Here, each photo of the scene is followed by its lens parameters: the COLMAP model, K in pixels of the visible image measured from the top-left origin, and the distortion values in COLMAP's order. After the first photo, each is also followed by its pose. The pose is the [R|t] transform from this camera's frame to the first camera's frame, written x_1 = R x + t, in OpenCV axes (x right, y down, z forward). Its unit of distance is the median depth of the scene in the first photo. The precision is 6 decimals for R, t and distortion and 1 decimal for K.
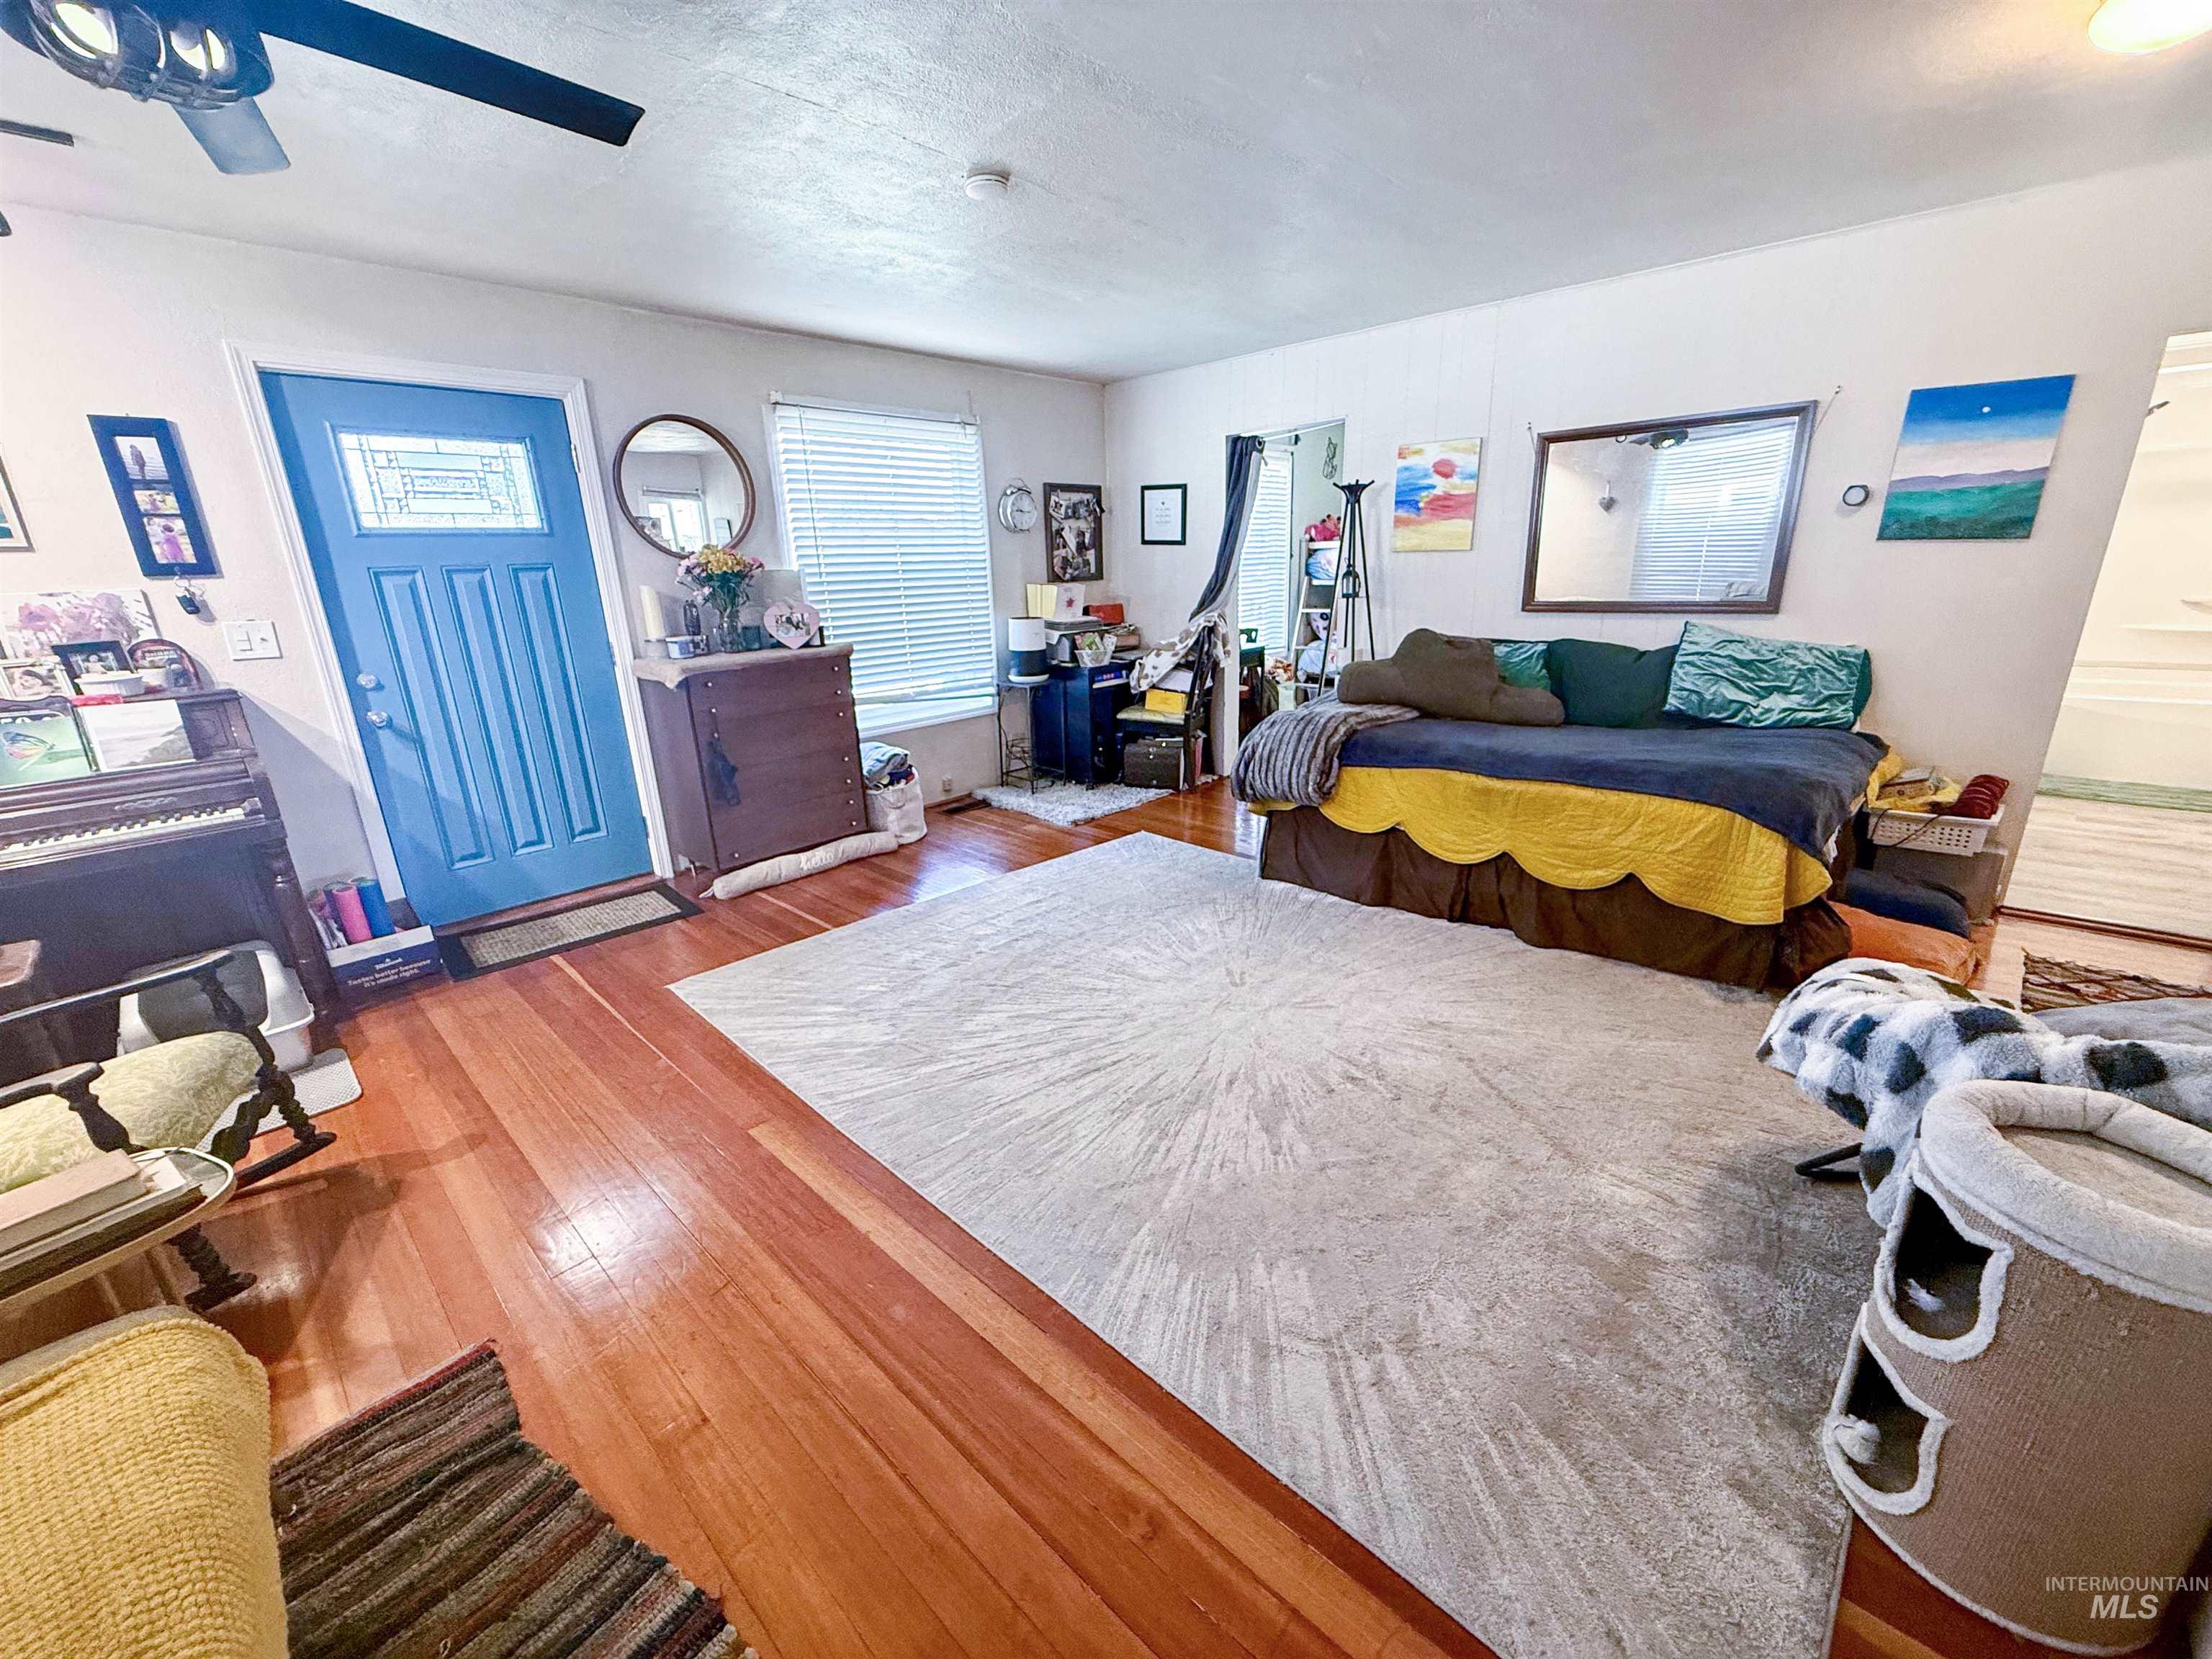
lens RADIAL K [[891.7, 0, 1107.4], [0, 891.7, 830.2], [0, 0, 1]] dist [0.008929, 0.000191]
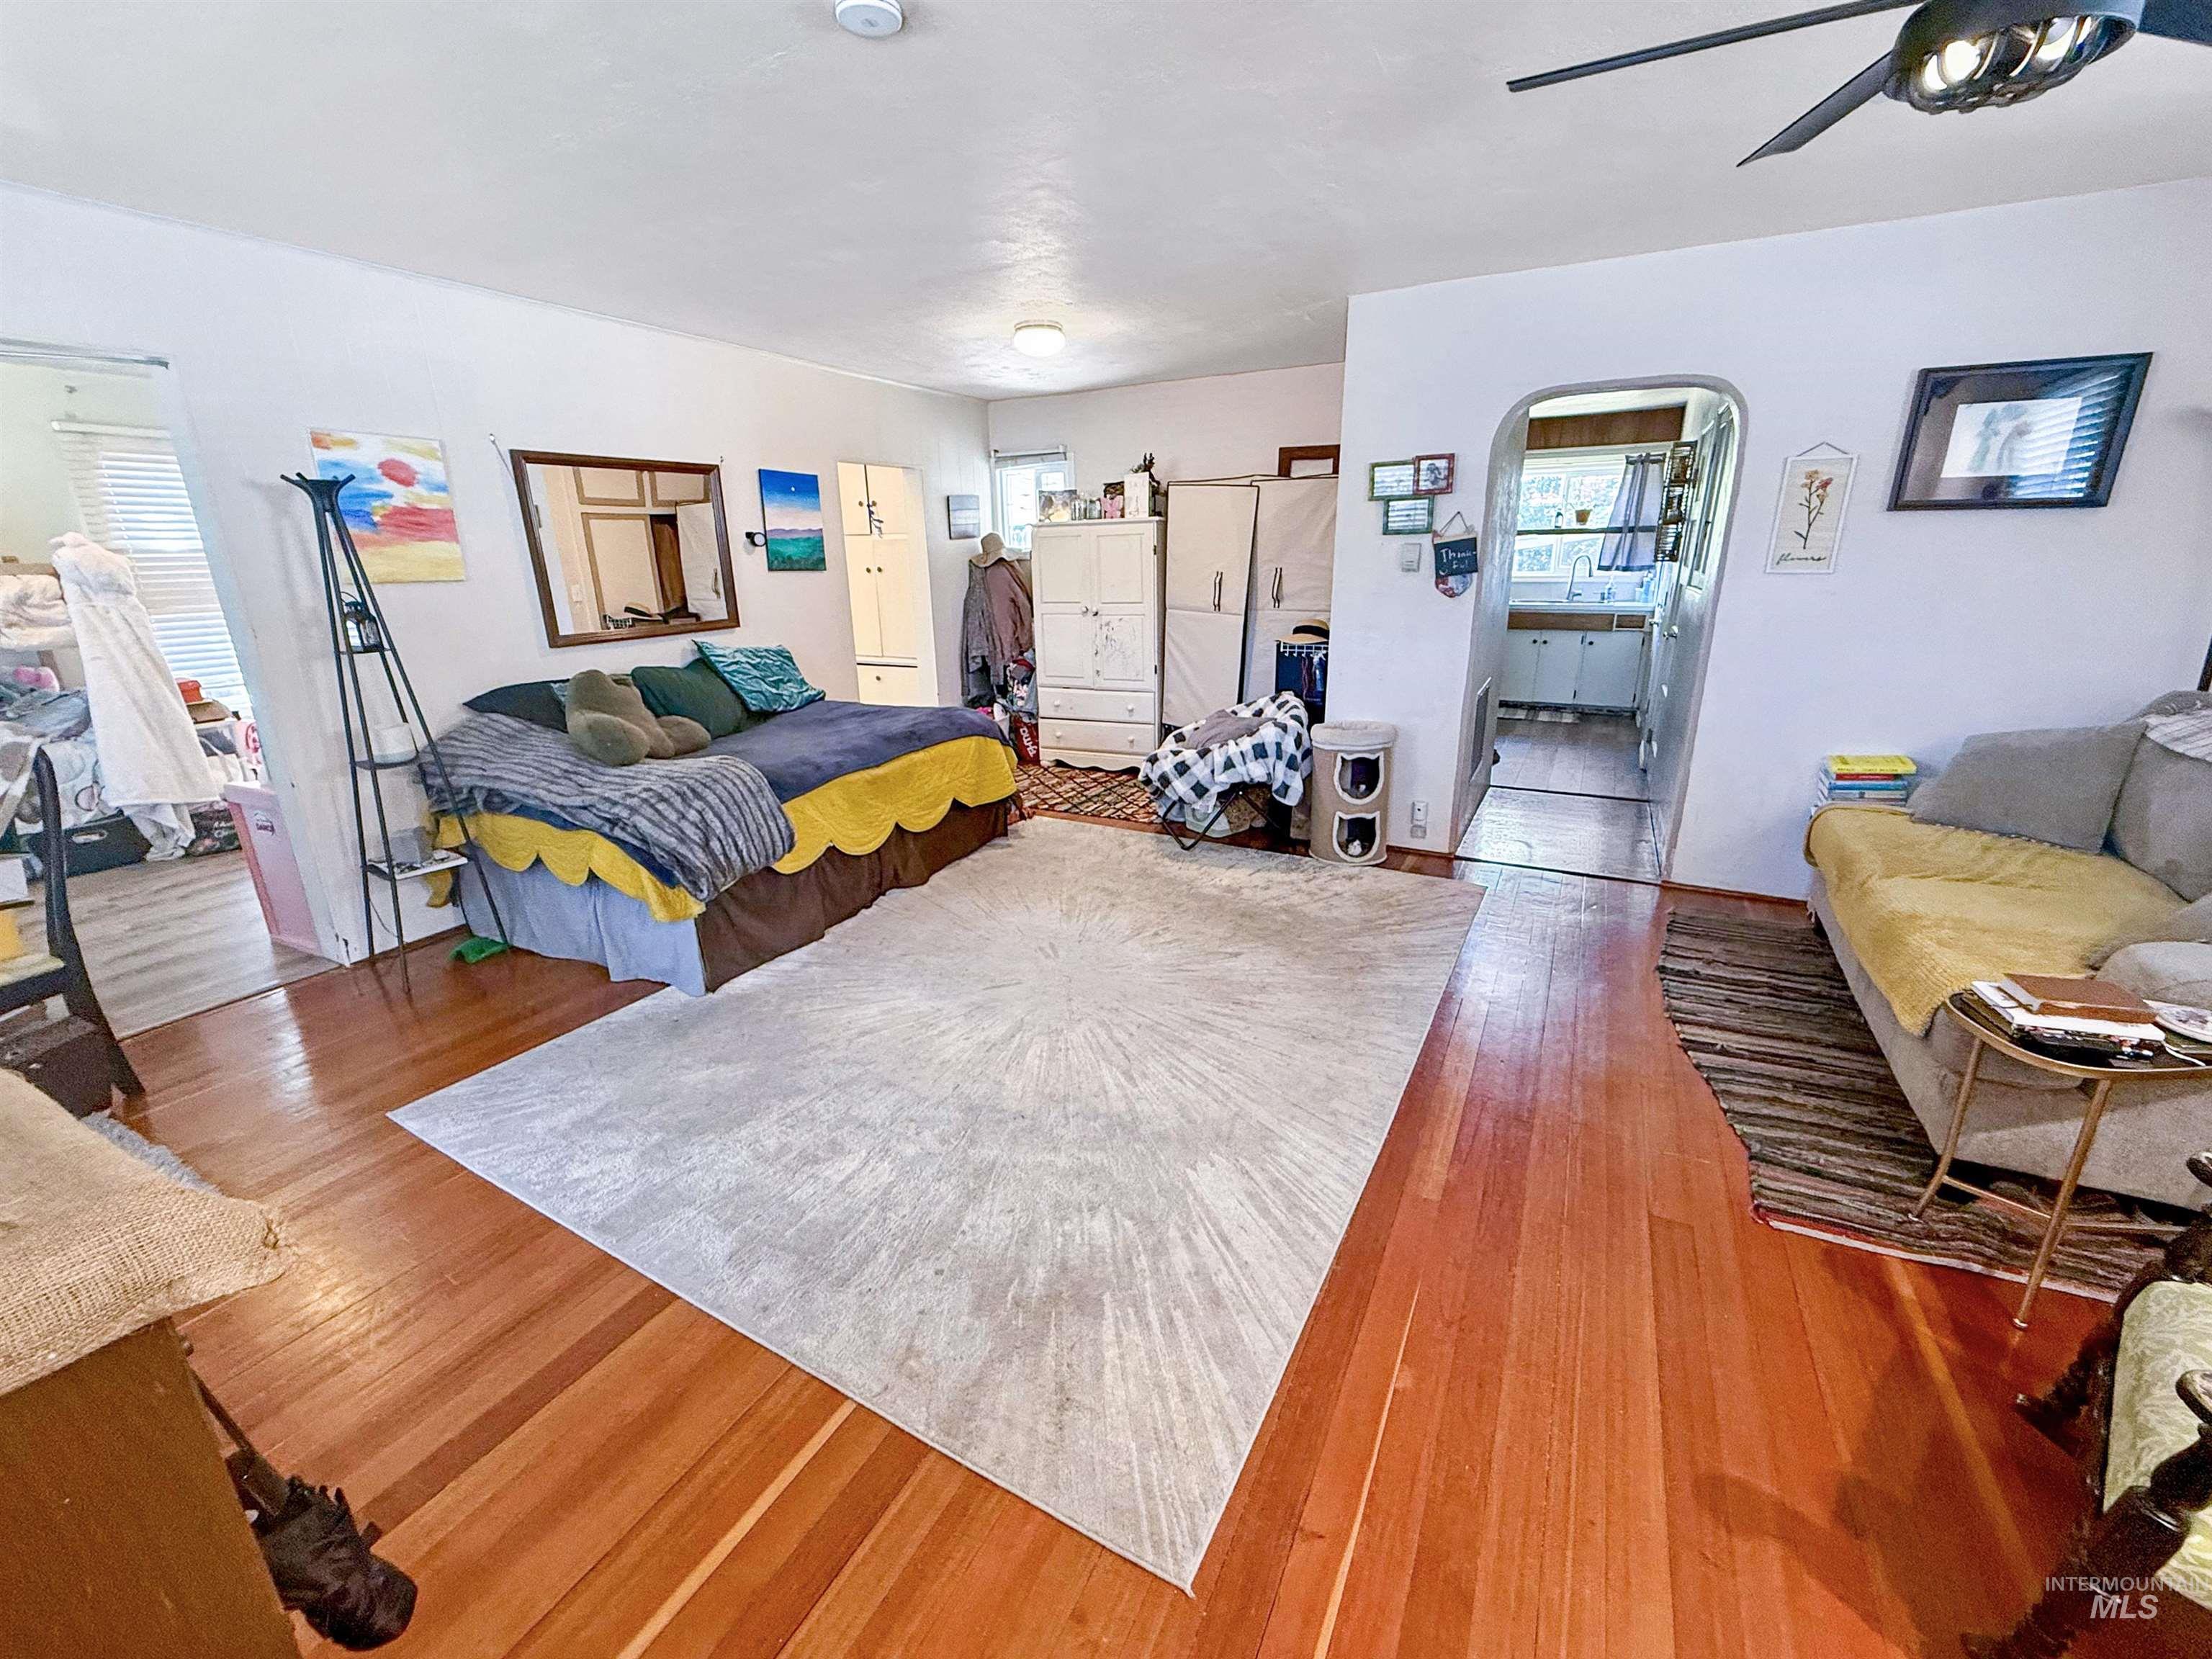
lens RADIAL K [[891.7, 0, 1111.9], [0, 891.7, 833.4], [0, 0, 1]] dist [0.008929, 0.000191]
pose [[-0.254234, -0.262134, 0.930941, -0.678491], [0.310371, 0.889542, 0.335238, -0.250030], [-0.915988, 0.374166, -0.144792, 0.832205]]
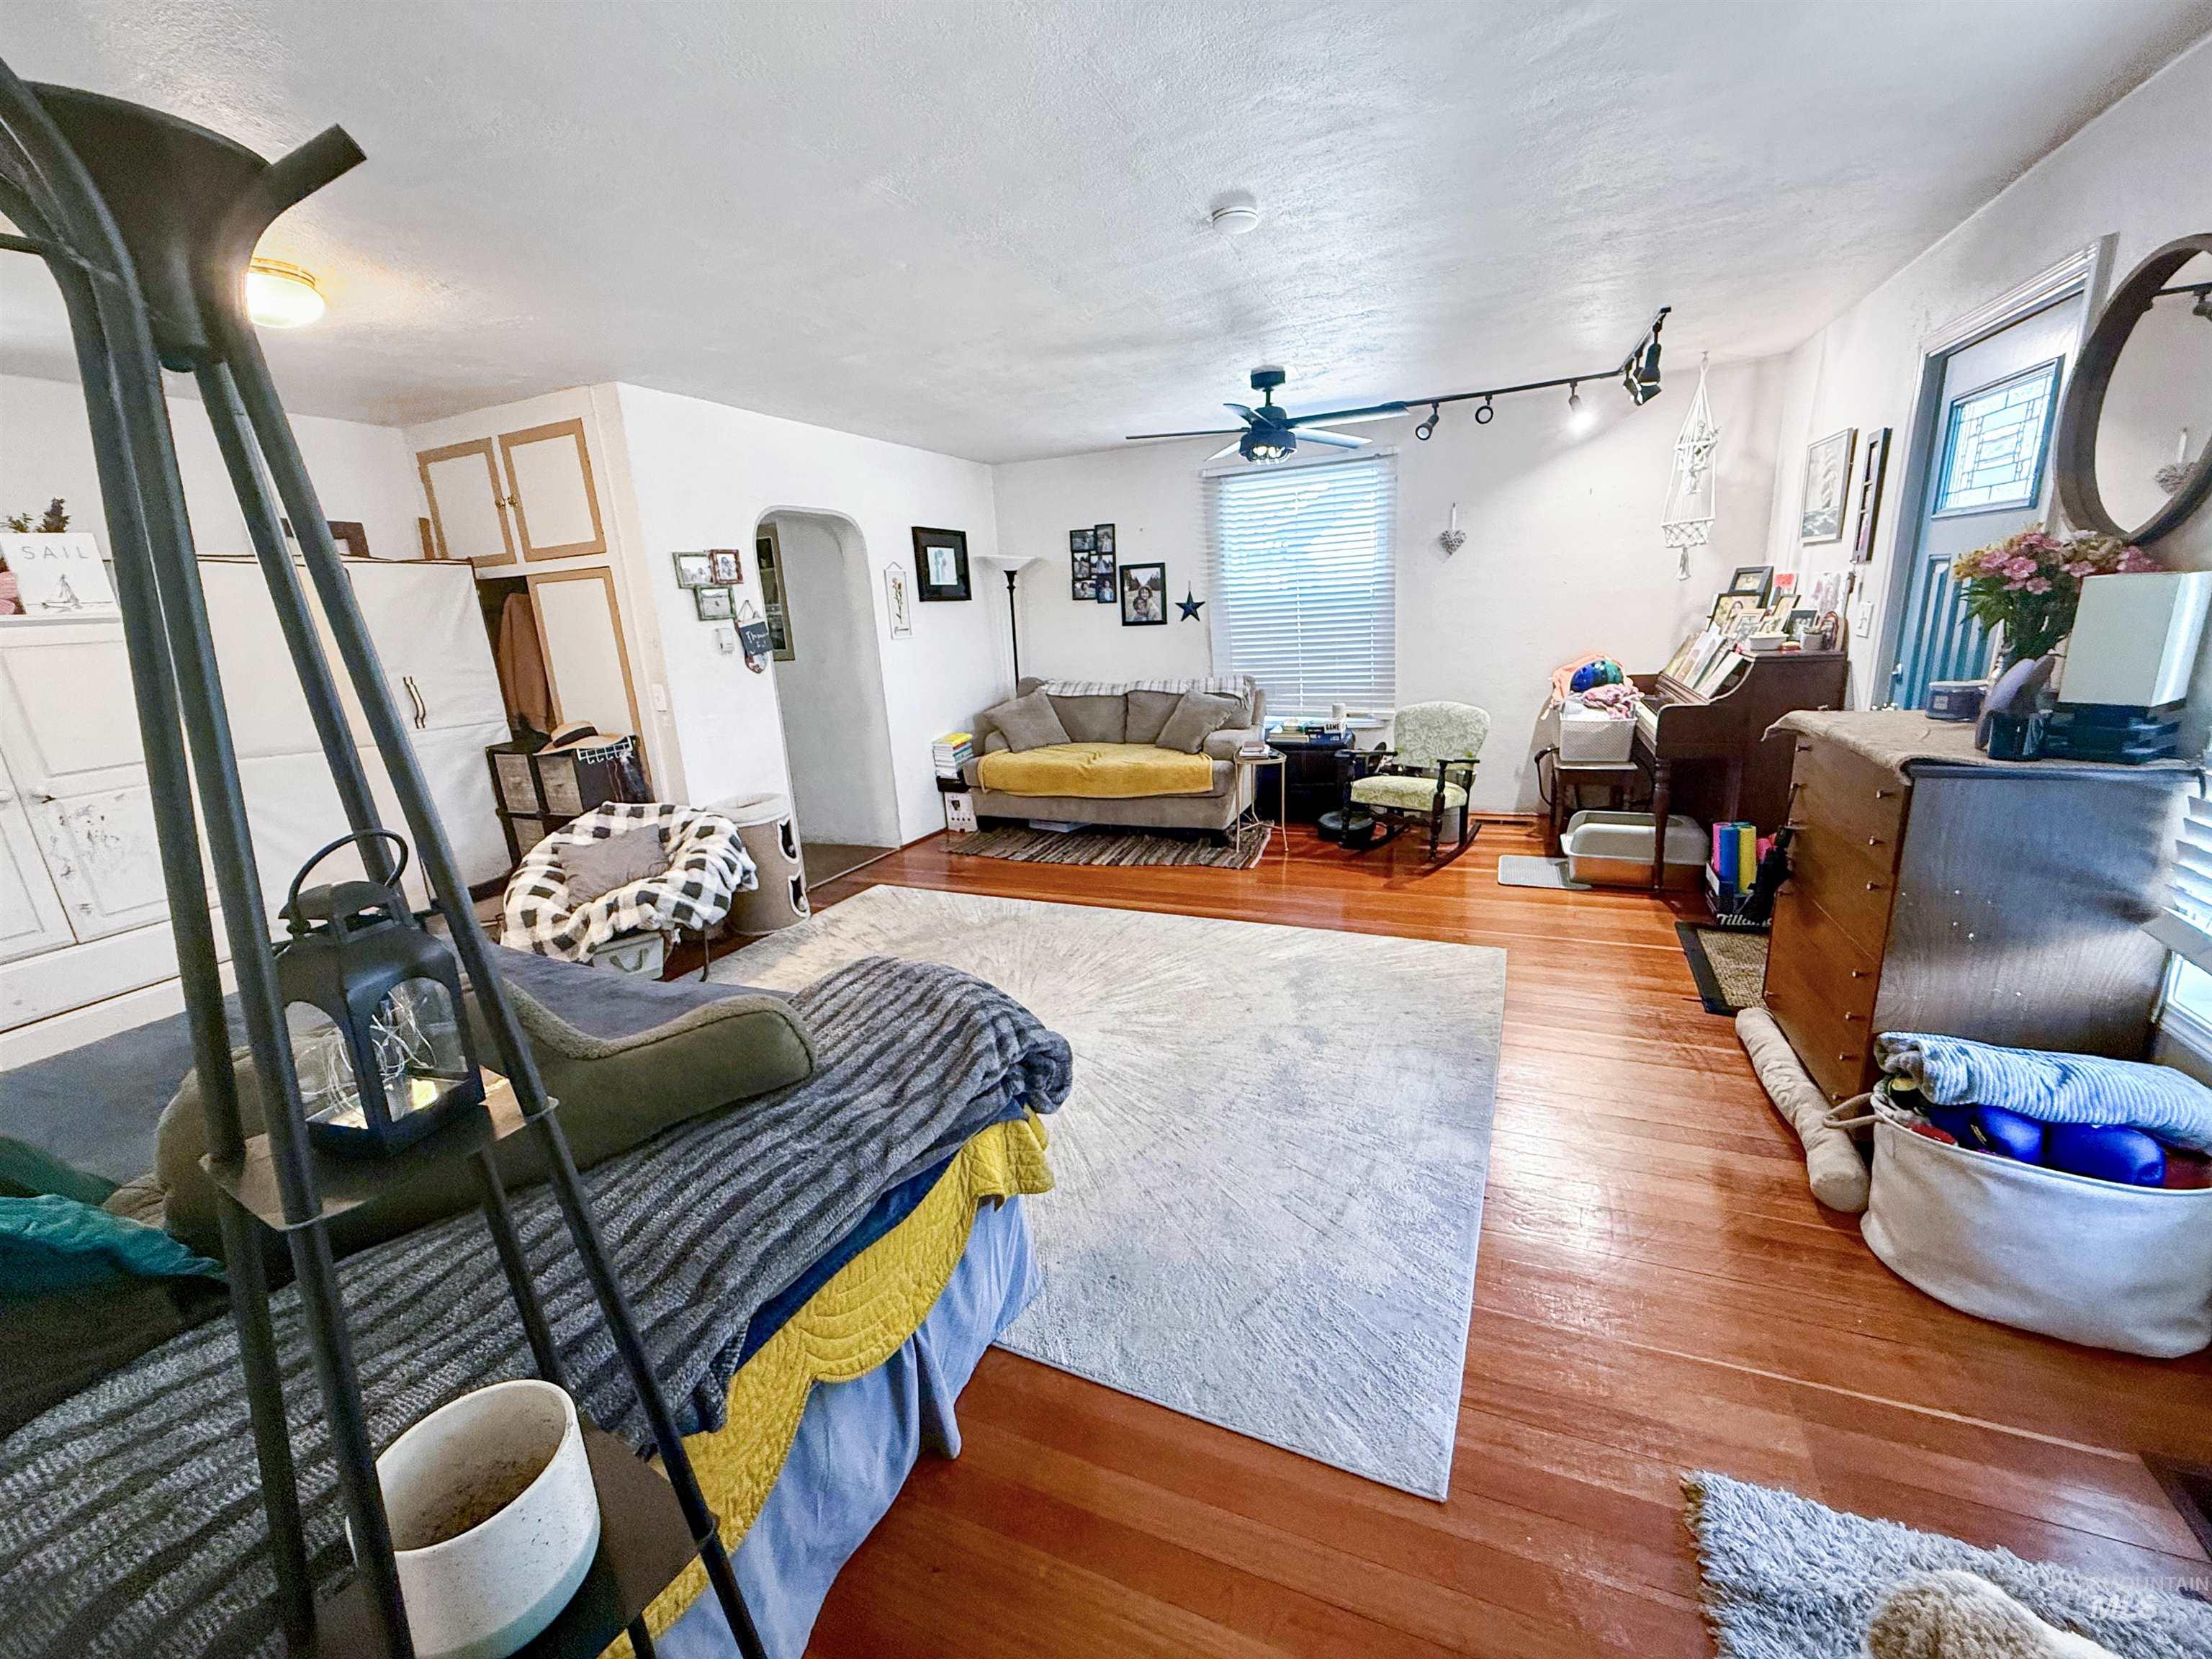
lens RADIAL K [[891.7, 0, 1093.8], [0, 891.7, 827.3], [0, 0, 1]] dist [0.008929, 0.000191]
pose [[-0.945952, 0.164108, -0.279721, 0.262335], [-0.005013, 0.855015, 0.518579, -0.476913], [0.324268, 0.491953, -0.807980, 1.454109]]
